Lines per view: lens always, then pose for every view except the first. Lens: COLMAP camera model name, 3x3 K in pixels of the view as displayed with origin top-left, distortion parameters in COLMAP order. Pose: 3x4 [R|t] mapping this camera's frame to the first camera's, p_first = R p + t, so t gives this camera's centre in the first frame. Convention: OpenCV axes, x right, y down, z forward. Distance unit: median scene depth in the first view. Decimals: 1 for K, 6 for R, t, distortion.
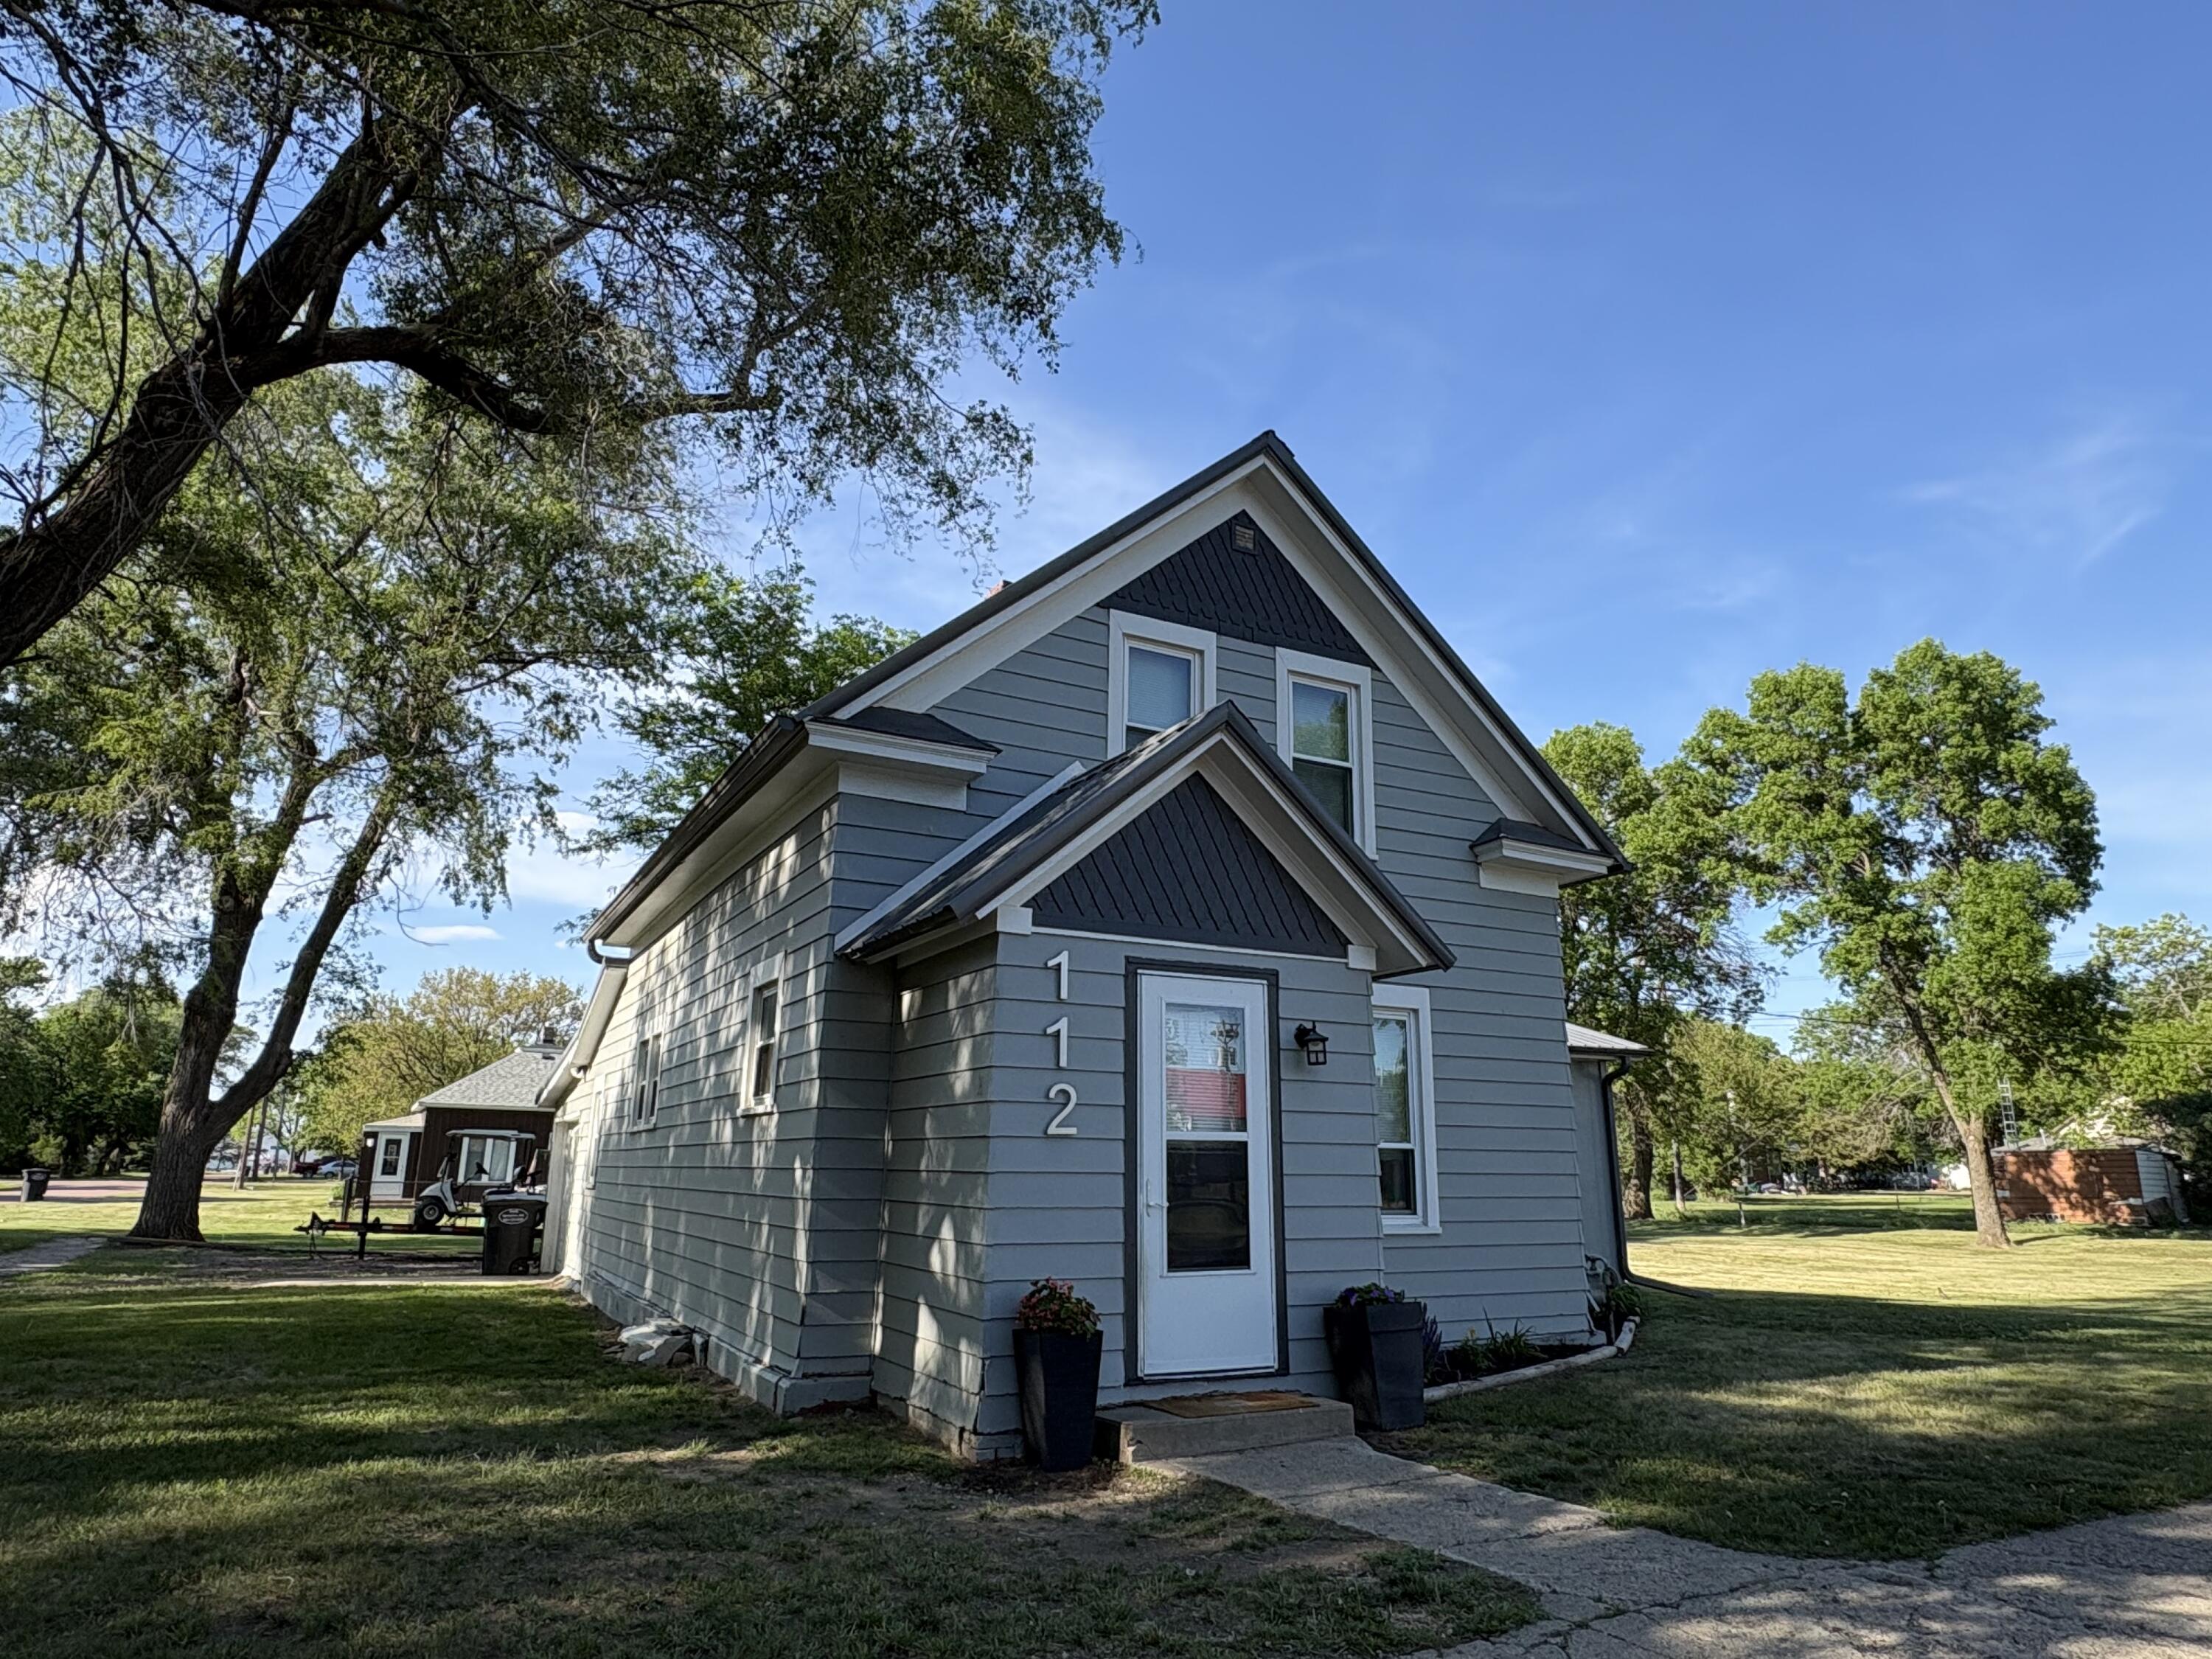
lens RADIAL K [[1319.2, 0, 1107.4], [0, 1319.2, 832.0], [0, 0, 1]] dist [0.021243, 0.000599]
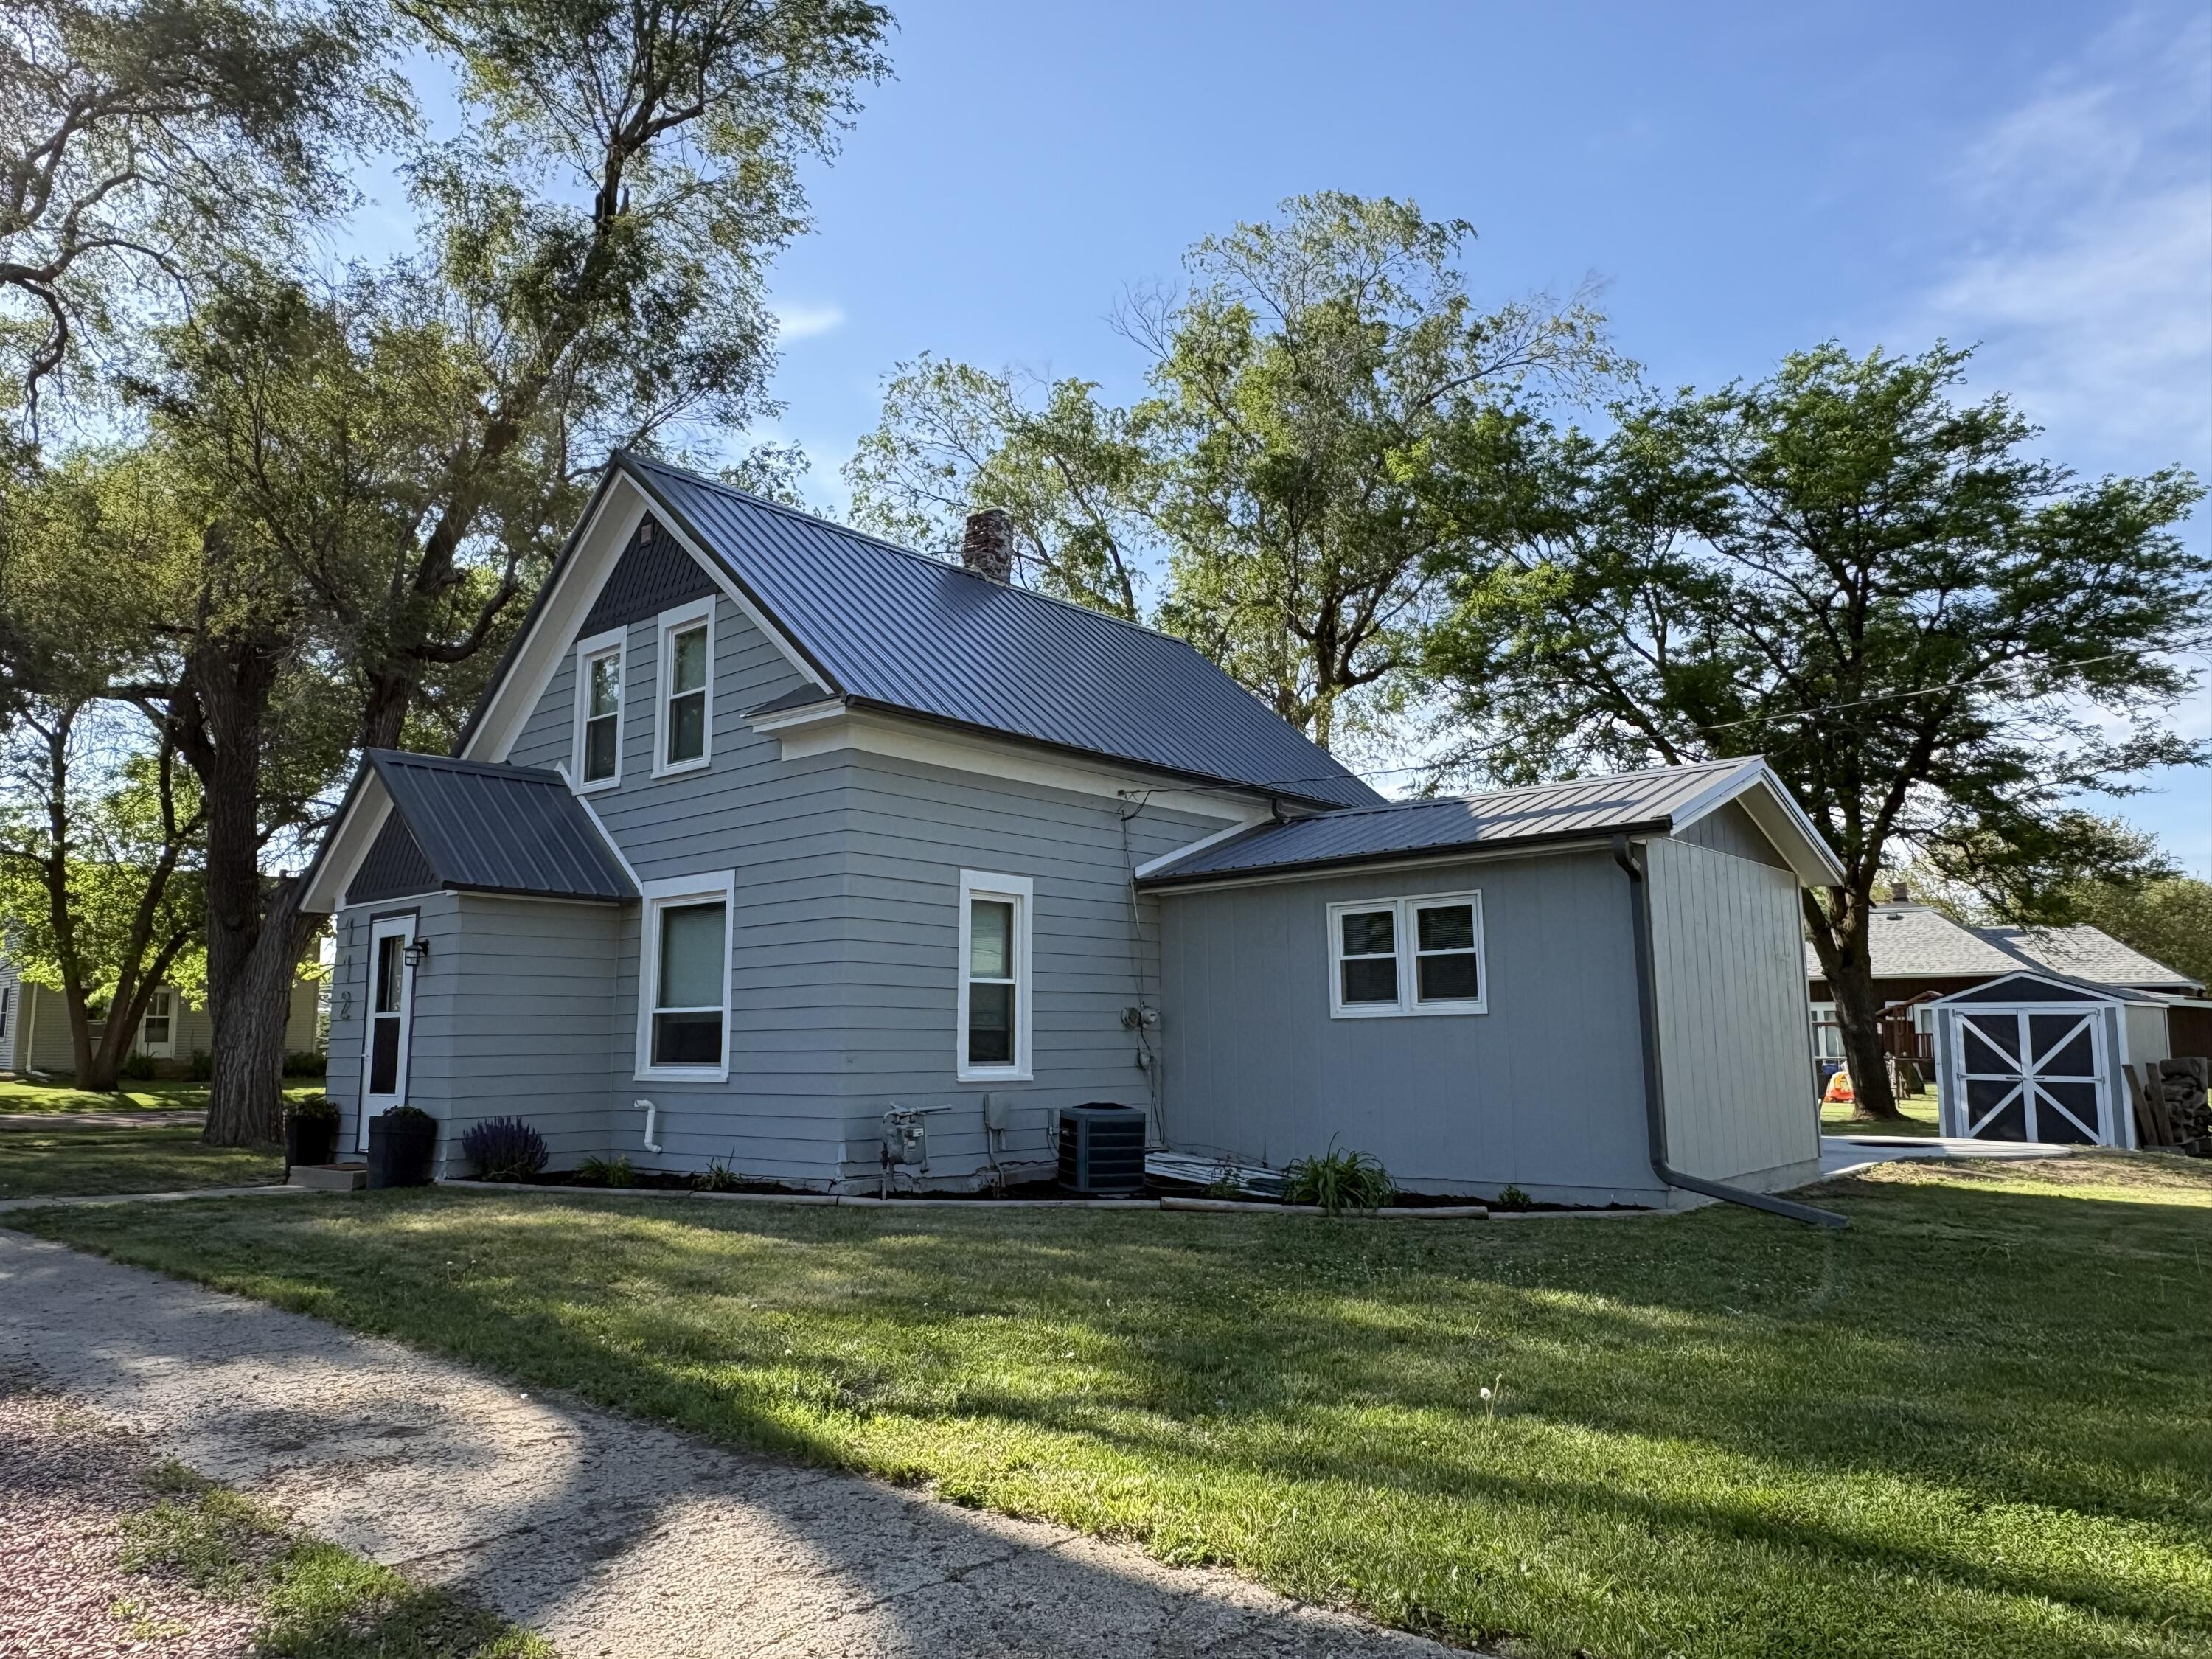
lens RADIAL K [[1485.9, 0, 1104.5], [0, 1485.9, 825.0], [0, 0, 1]] dist [-0.005892, -0.000349]
pose [[0.361580, -0.153213, -0.919666, 2.019371], [0.241901, 0.968042, -0.066165, 0.320098], [0.900413, -0.198544, 0.387087, 1.071550]]
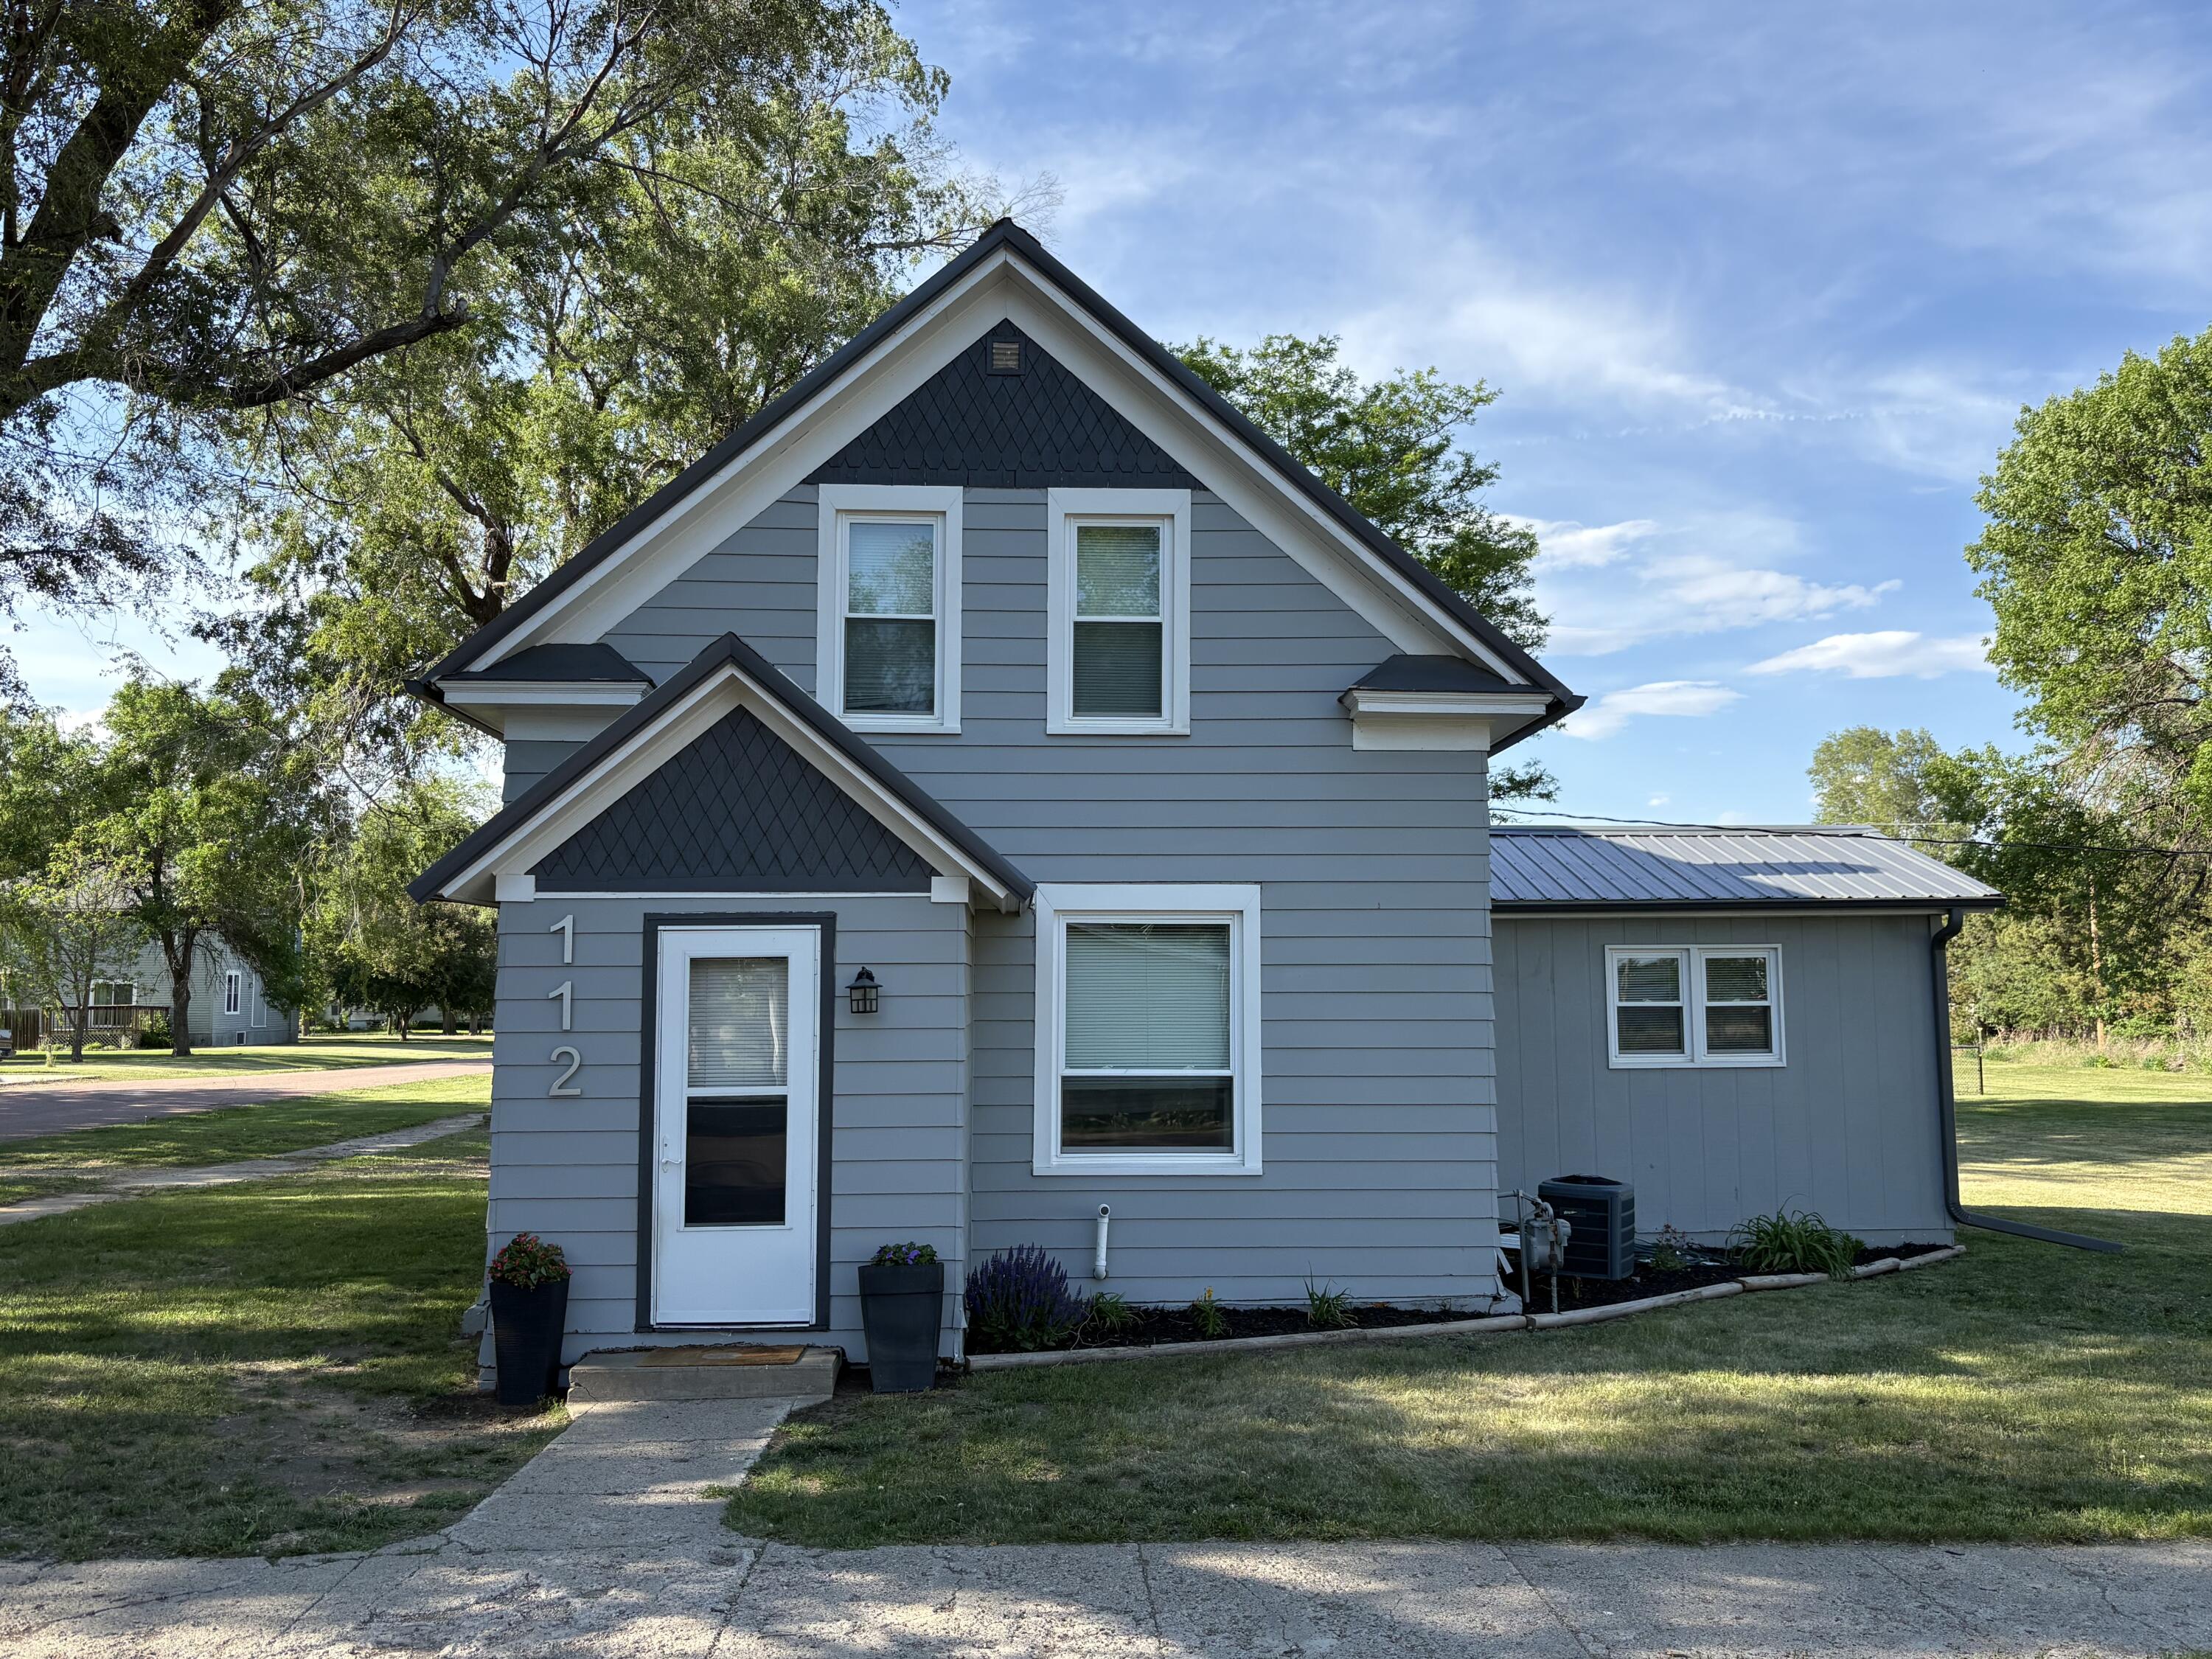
lens RADIAL K [[1796.3, 0, 1099.7], [0, 1796.3, 834.1], [0, 0, 1]] dist [0.070887, -0.020743]
pose [[0.901488, -0.050778, -0.429815, 0.845181], [0.117085, 0.984676, 0.129244, -0.091255], [0.416666, -0.166837, 0.893619, -0.042535]]
